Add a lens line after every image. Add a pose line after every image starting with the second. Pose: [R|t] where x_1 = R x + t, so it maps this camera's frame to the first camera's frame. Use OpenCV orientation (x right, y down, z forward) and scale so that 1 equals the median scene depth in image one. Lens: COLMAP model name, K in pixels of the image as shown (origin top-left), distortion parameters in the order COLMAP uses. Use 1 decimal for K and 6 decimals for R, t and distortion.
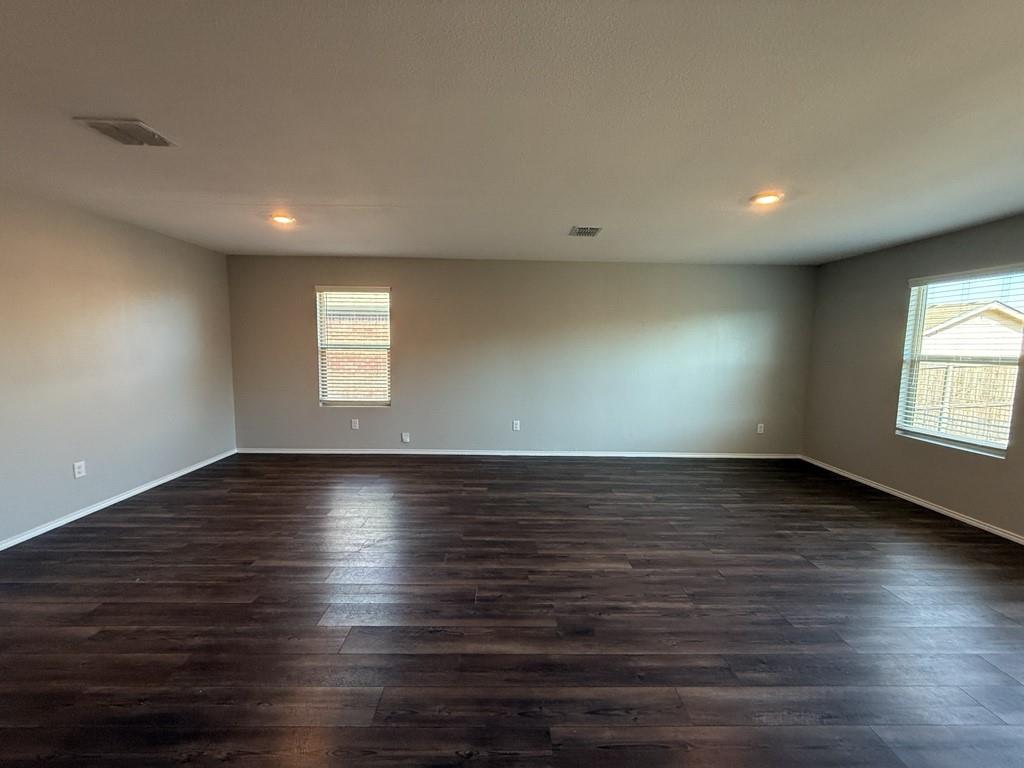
lens RADIAL K [[408.5, 0, 511.8], [0, 408.5, 383.5], [0, 0, 1]] dist [0.000427, 0.000262]
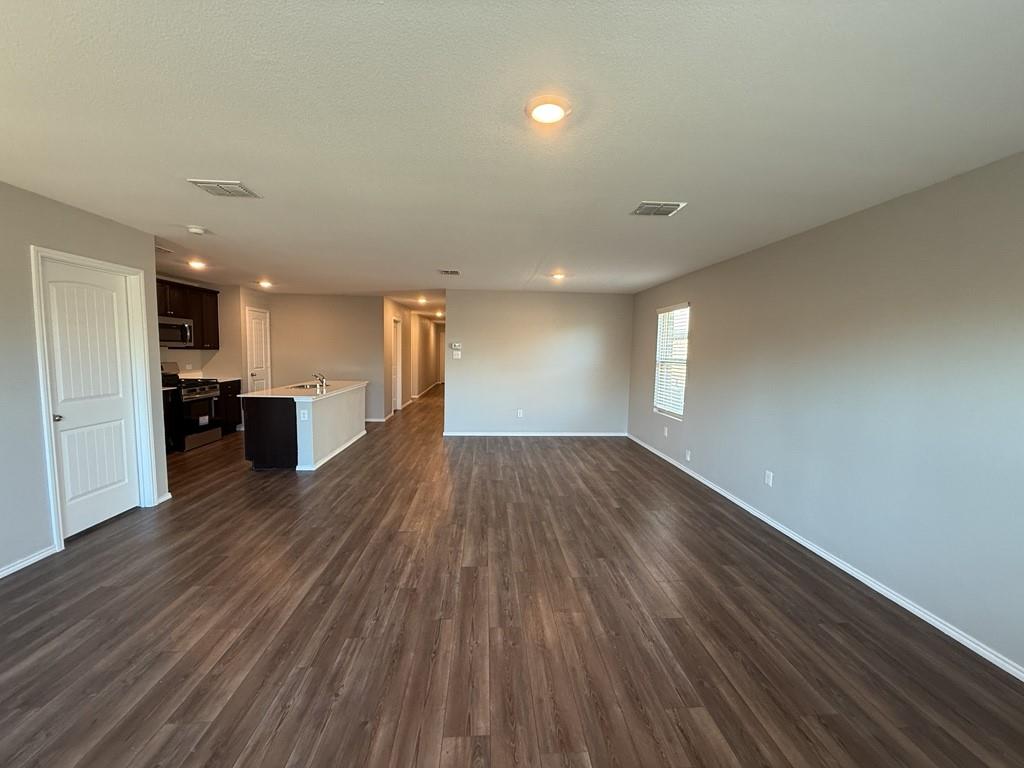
lens RADIAL K [[408.5, 0, 511.8], [0, 408.5, 383.5], [0, 0, 1]] dist [0.000427, 0.000262]
pose [[0.048115, 0.070071, -0.996381, 1.224935], [-0.117441, 0.991014, 0.064023, -0.090156], [0.991914, 0.113936, 0.055911, 0.945006]]
